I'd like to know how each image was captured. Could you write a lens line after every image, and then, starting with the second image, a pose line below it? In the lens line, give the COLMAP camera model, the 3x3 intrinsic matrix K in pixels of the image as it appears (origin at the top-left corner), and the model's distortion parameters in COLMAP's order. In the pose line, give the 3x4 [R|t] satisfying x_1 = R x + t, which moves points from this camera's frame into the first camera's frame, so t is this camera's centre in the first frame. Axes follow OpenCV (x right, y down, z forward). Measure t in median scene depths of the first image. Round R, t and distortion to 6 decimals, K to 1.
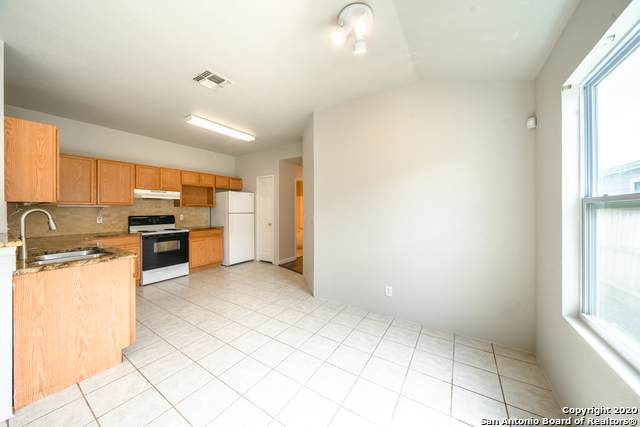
lens RADIAL K [[219.3, 0, 310.1], [0, 219.3, 207.2], [0, 0, 1]] dist [-0.002082, -0.000513]
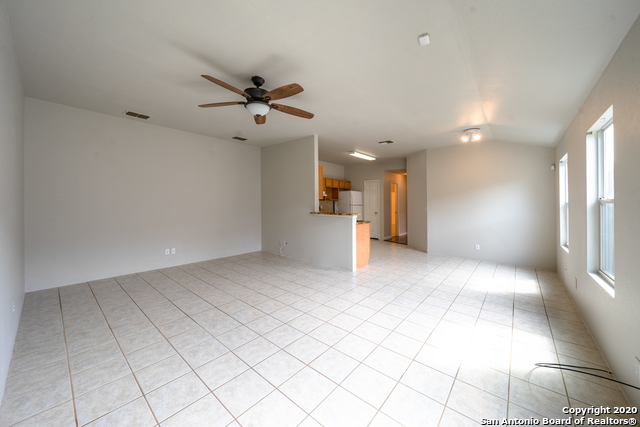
lens RADIAL K [[229.4, 0, 315.8], [0, 229.4, 195.2], [0, 0, 1]] dist [0.001355, 0.000022]
pose [[0.992365, 0.012226, -0.122729, -0.478524], [-0.014372, 0.999759, -0.016623, -0.013891], [0.122497, 0.018260, 0.992301, -0.706574]]
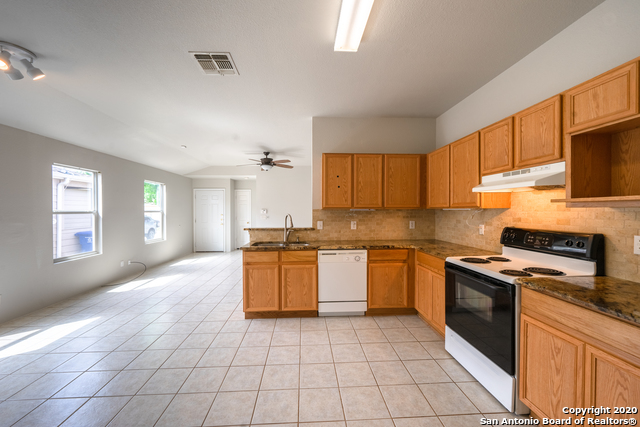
lens RADIAL K [[252.0, 0, 317.9], [0, 252.0, 212.5], [0, 0, 1]] dist [-0.002233, -0.000203]
pose [[-0.791826, 0.013580, -0.610596, -0.094513], [0.016112, 0.999869, 0.001343, -0.001740], [0.610535, -0.008774, -0.791941, 1.125547]]
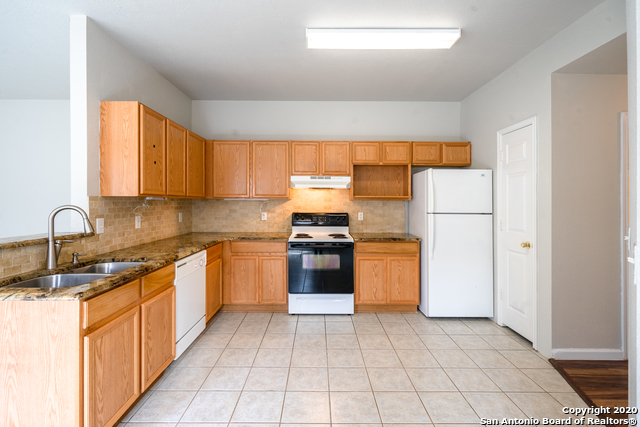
lens RADIAL K [[297.1, 0, 318.2], [0, 297.1, 199.7], [0, 0, 1]] dist [0.000839, 0.001529]
pose [[0.568207, 0.002206, -0.822883, 0.053176], [0.001646, 0.999991, 0.003818, -0.006589], [0.822884, -0.003524, 0.568198, 0.466008]]
